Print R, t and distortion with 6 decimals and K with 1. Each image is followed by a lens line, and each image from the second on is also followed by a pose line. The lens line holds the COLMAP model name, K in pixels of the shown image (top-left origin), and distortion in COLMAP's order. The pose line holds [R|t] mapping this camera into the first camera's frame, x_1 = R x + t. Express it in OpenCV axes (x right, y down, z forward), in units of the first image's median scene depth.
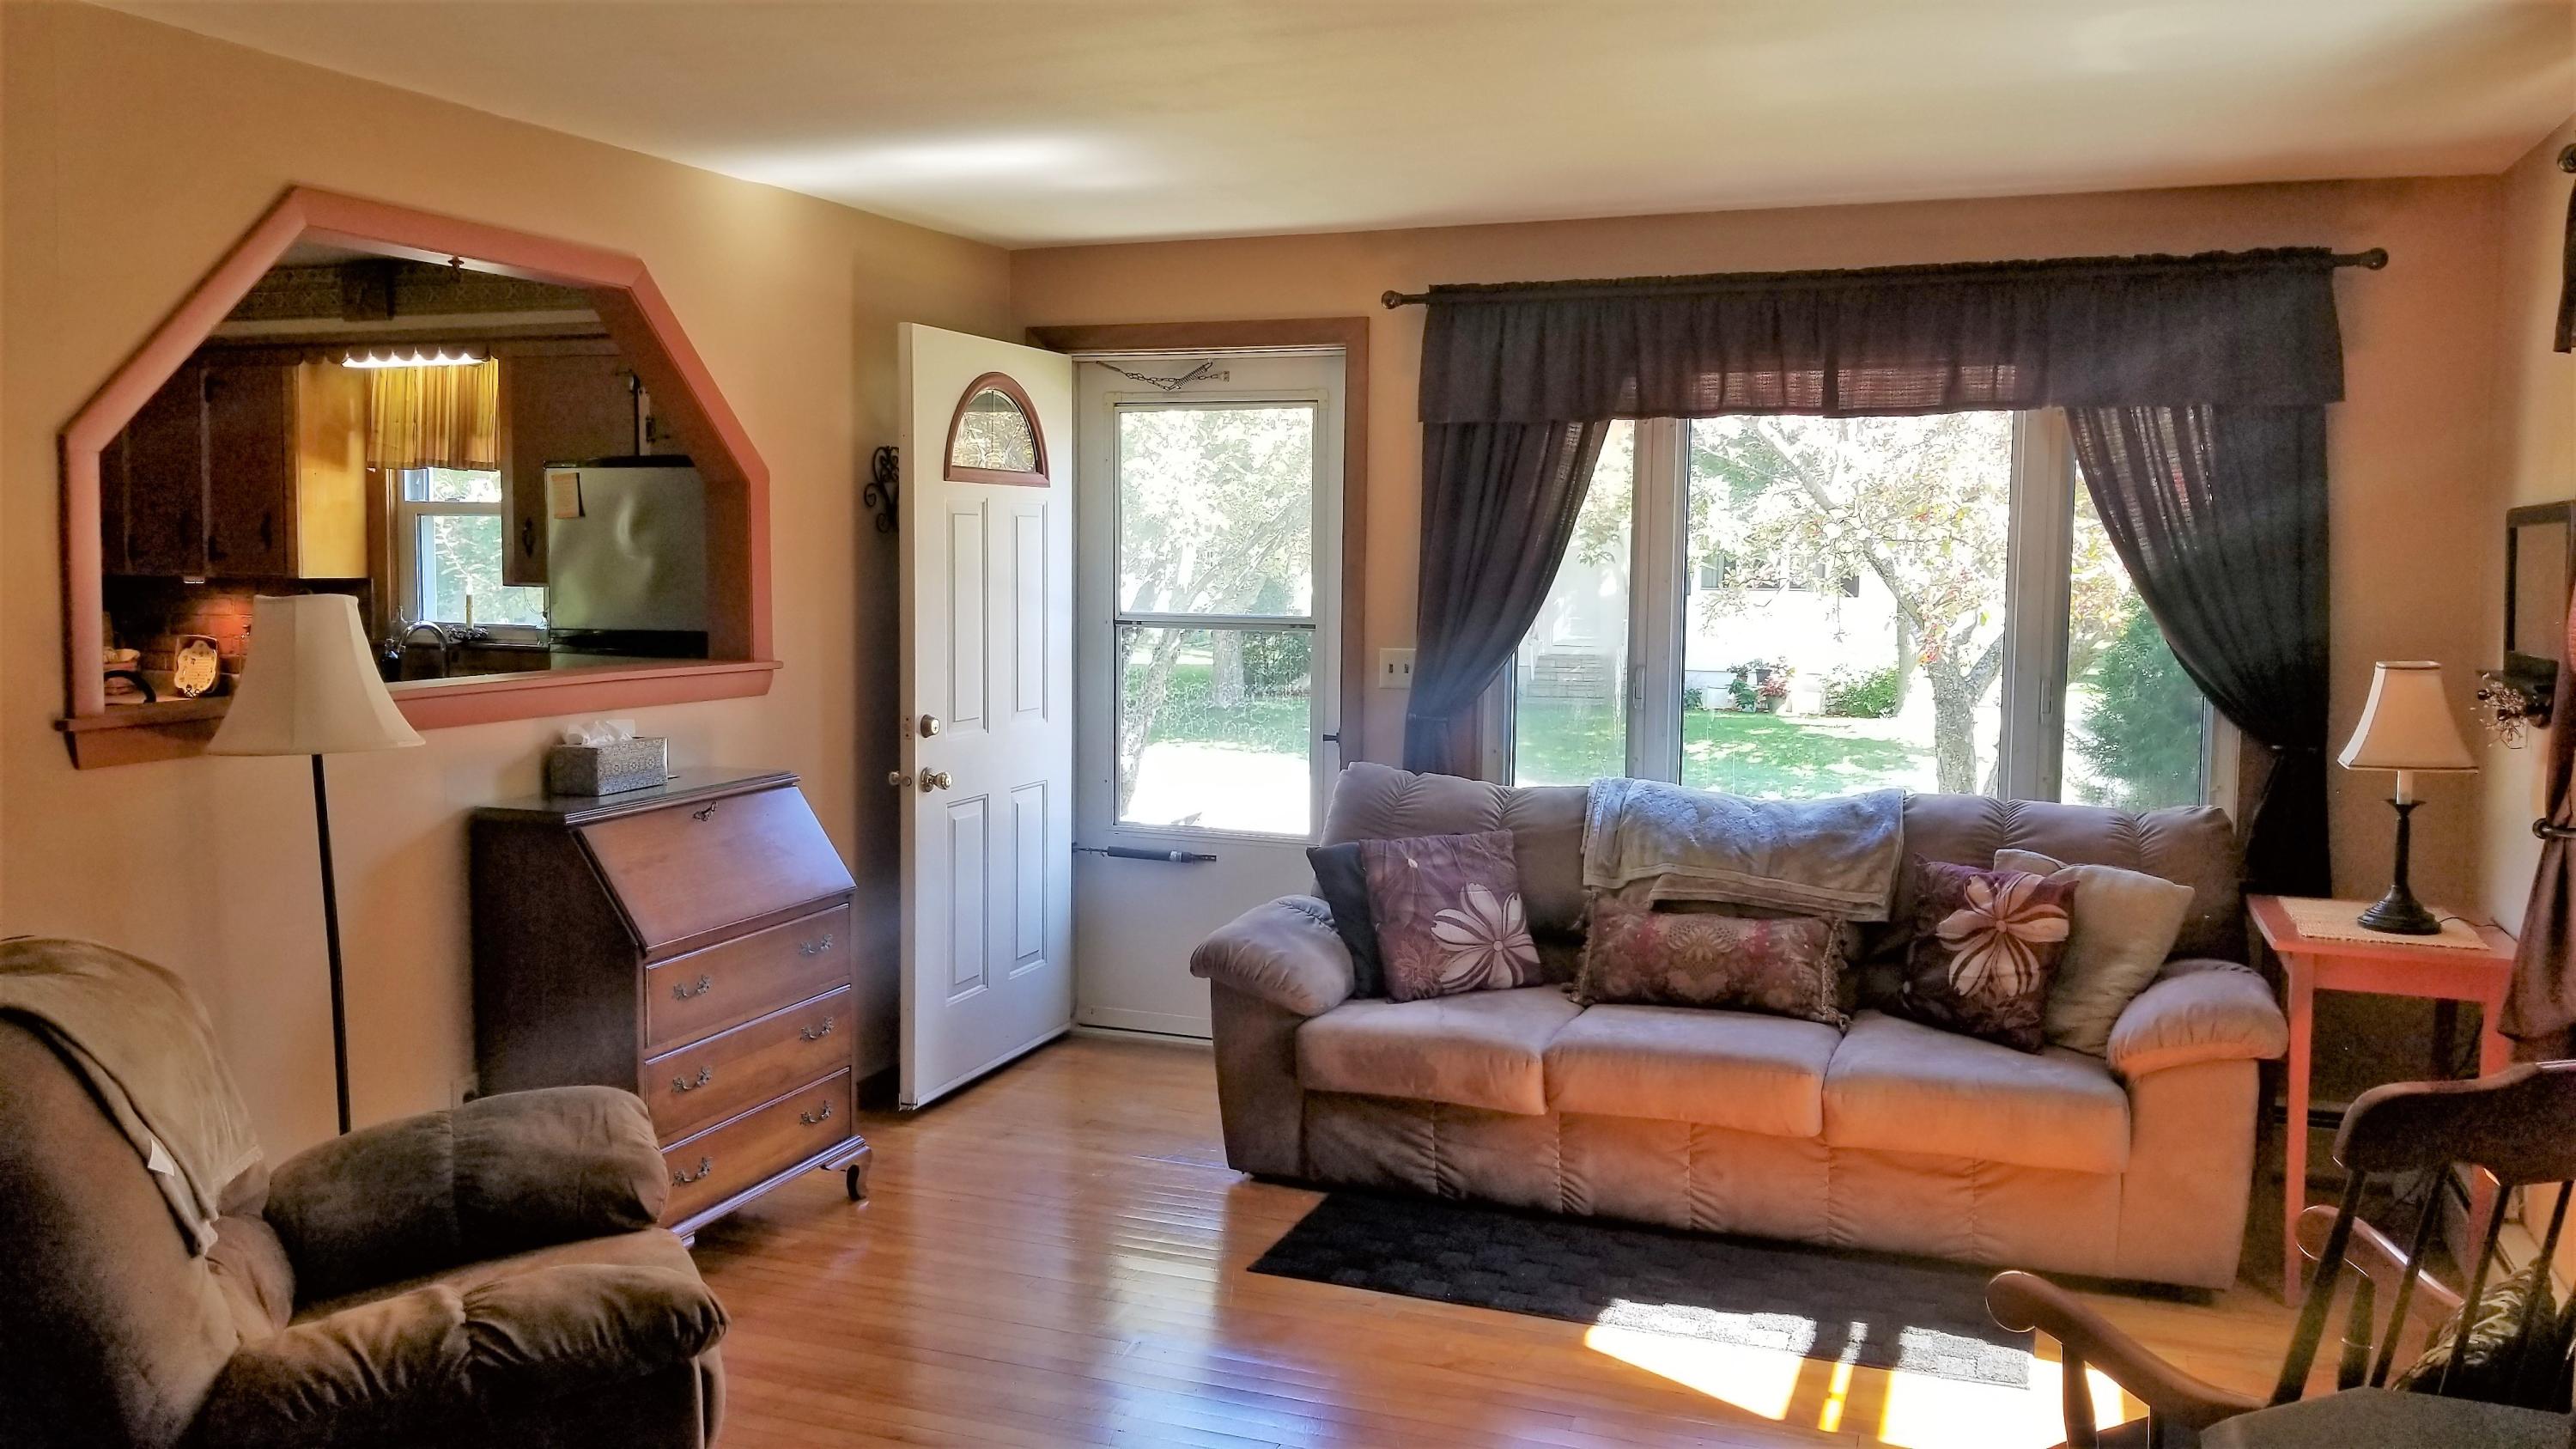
lens RADIAL K [[2020.4, 0, 1249.4], [0, 2020.4, 714.2], [0, 0, 1]] dist [0.050362, -0.095085]
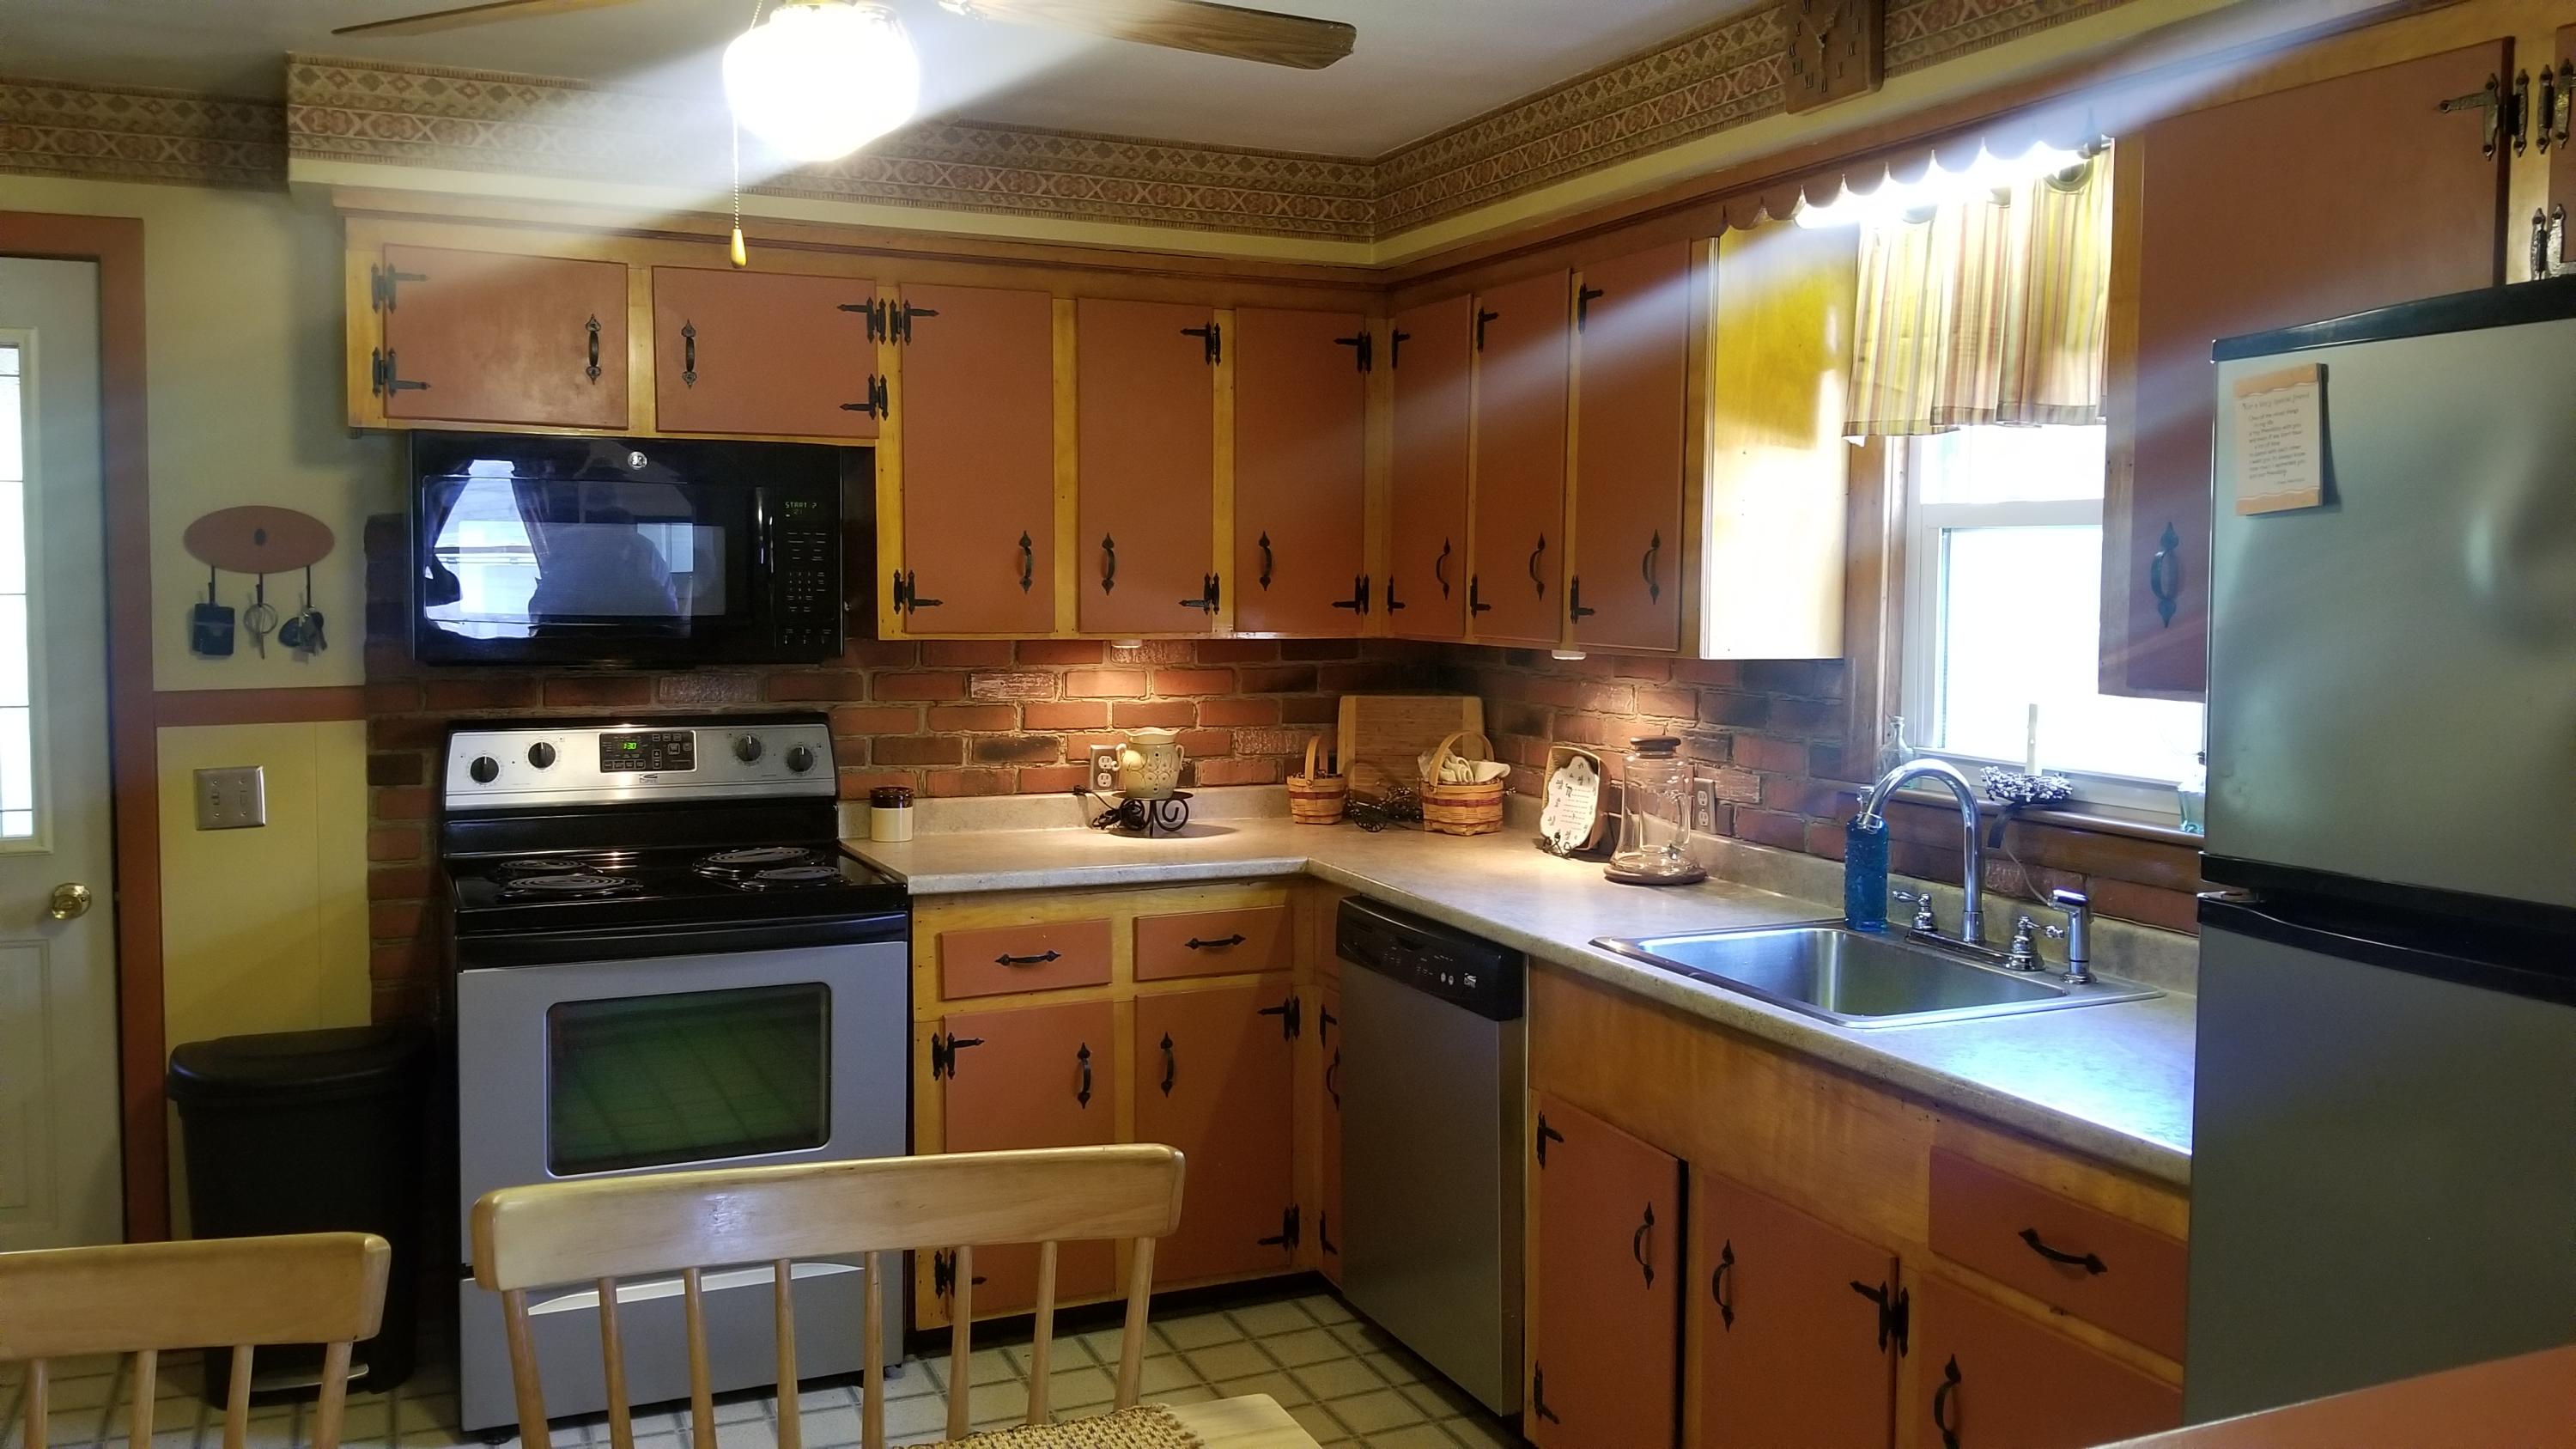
lens RADIAL K [[2020.4, 0, 1243.9], [0, 2020.4, 703.0], [0, 0, 1]] dist [0.050362, -0.095085]
pose [[0.702695, 0.041517, -0.710279, -0.159306], [-0.056653, 0.998391, 0.002309, -0.042801], [0.709232, 0.038617, 0.703916, 0.476933]]
